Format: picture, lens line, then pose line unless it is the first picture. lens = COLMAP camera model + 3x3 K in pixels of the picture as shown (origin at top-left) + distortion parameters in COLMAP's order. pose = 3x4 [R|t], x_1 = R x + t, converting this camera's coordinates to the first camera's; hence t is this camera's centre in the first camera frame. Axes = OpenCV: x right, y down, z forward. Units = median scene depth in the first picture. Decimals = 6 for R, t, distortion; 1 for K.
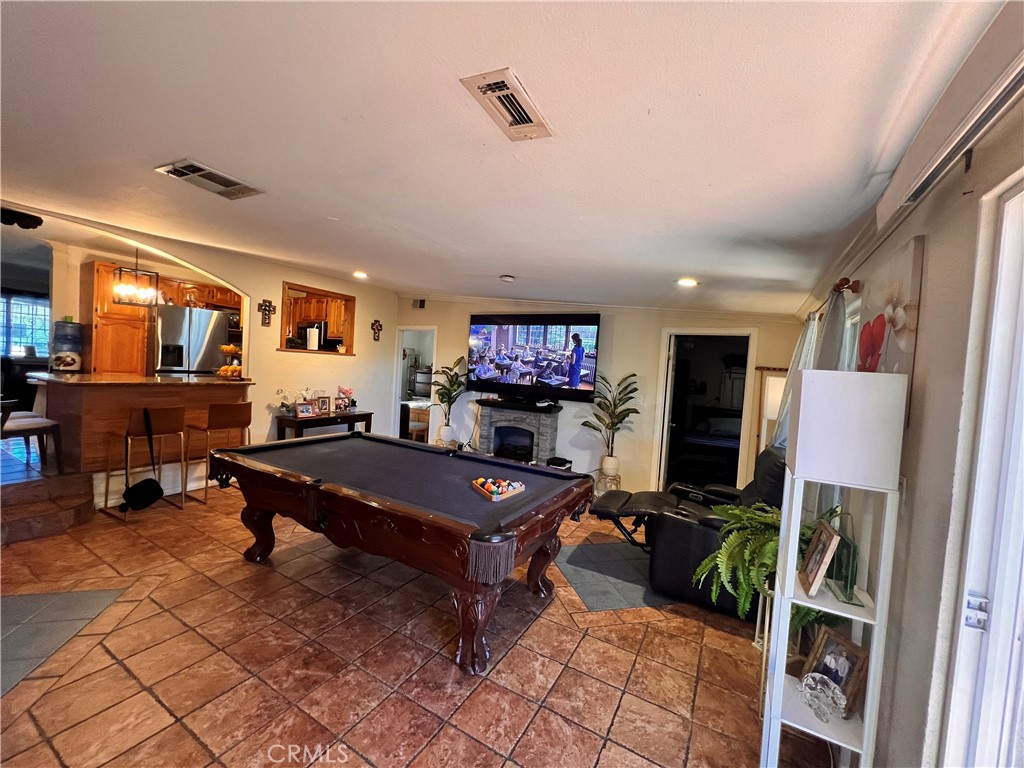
lens RADIAL K [[409.0, 0, 510.9], [0, 409.0, 383.0], [0, 0, 1]] dist [-0.000330, 0.000020]
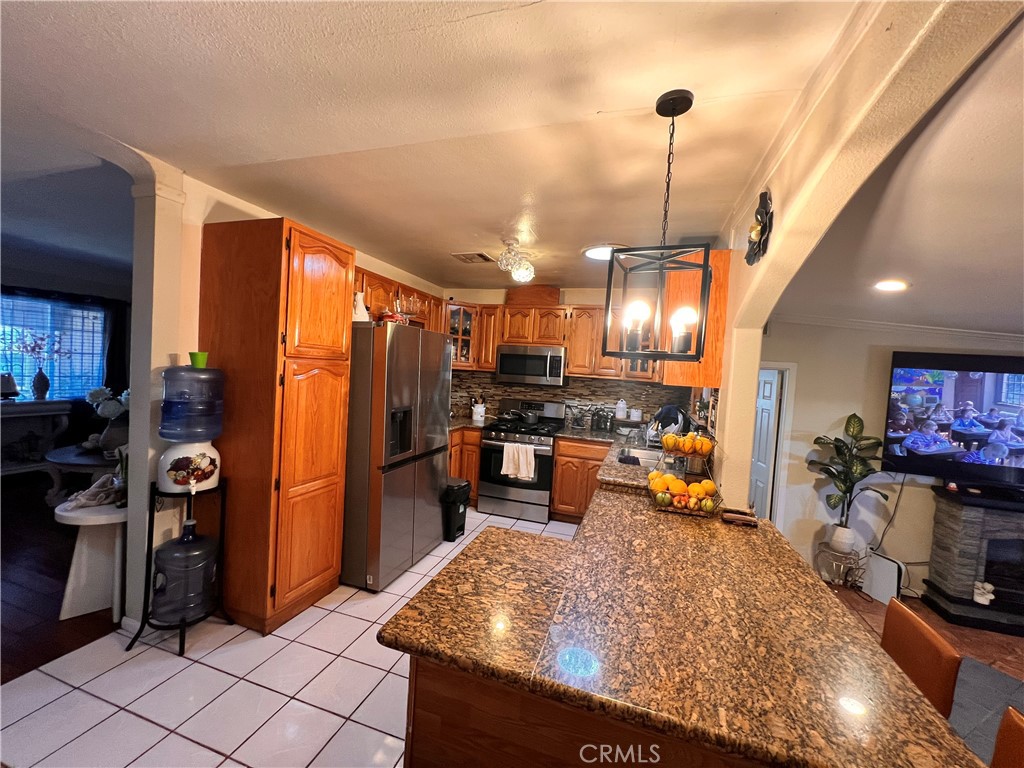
lens RADIAL K [[409.0, 0, 513.6], [0, 409.0, 384.0], [0, 0, 1]] dist [-0.000330, 0.000020]
pose [[0.976805, -0.006900, 0.214020, -1.186715], [0.004309, 0.999912, 0.012568, -0.187428], [-0.214087, -0.011354, 0.976749, 0.746546]]
